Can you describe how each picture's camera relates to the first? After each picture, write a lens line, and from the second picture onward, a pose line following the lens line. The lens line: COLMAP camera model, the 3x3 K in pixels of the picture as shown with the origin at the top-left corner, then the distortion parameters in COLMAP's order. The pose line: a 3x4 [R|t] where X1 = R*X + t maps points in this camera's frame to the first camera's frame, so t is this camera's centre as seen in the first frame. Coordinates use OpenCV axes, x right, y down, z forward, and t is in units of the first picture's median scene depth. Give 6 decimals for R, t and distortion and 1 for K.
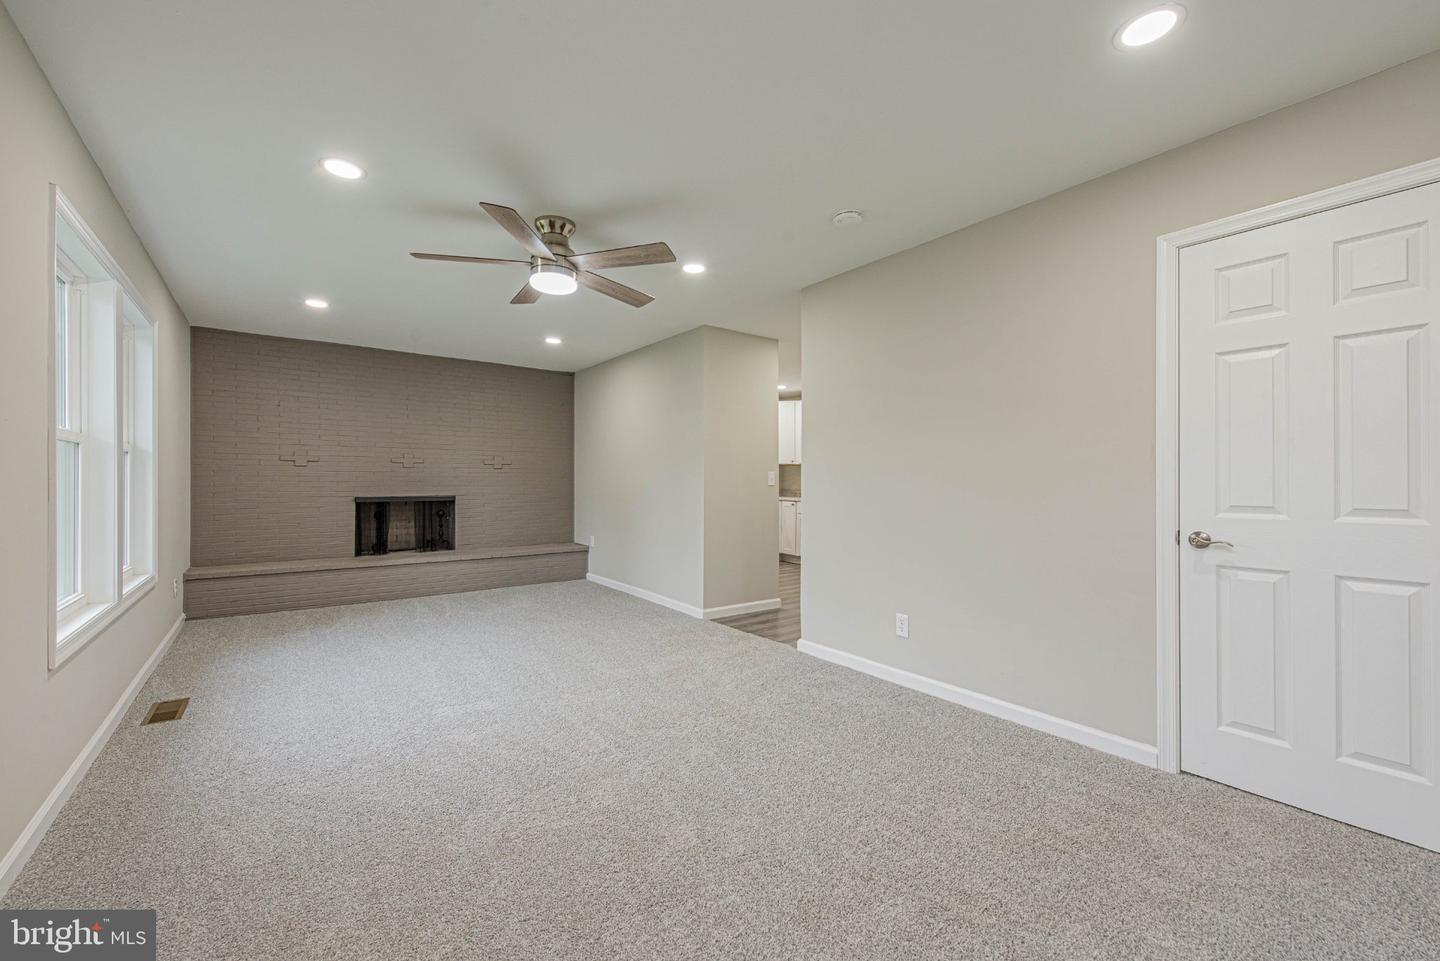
lens RADIAL K [[577.2, 0, 720.0], [0, 577.2, 480.5], [0, 0, 1]] dist [0.001205, 0.000249]
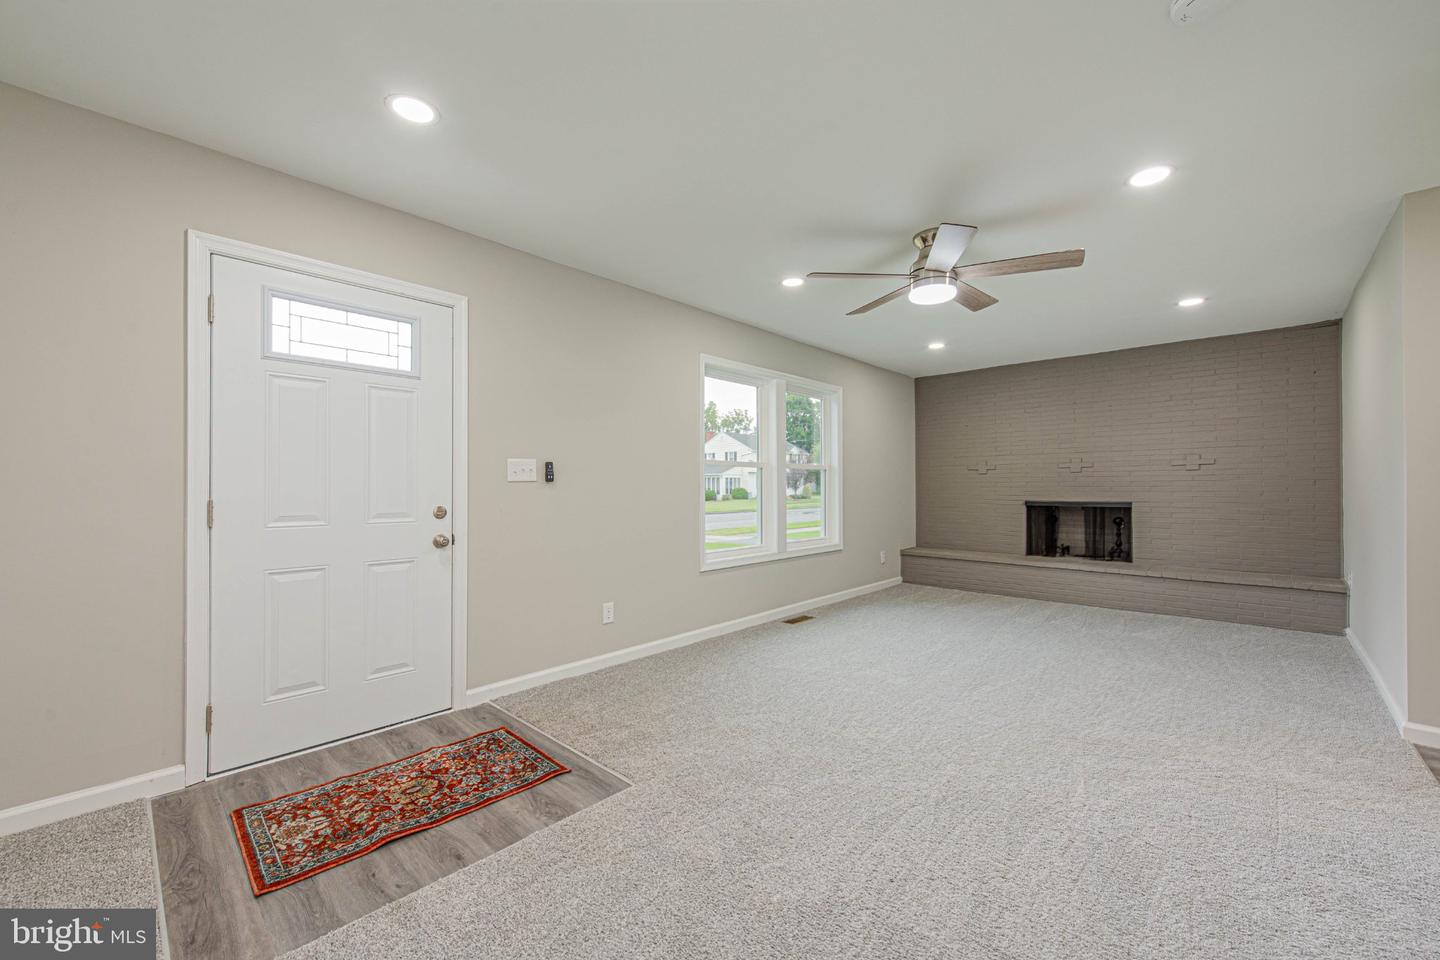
lens RADIAL K [[568.6, 0, 716.7], [0, 568.6, 472.0], [0, 0, 1]] dist [0.003373, 0.000023]
pose [[0.186682, -0.026148, -0.982072, 0.305432], [0.002017, 0.999654, -0.026233, 0.001363], [0.982418, 0.002917, 0.186670, 0.211276]]
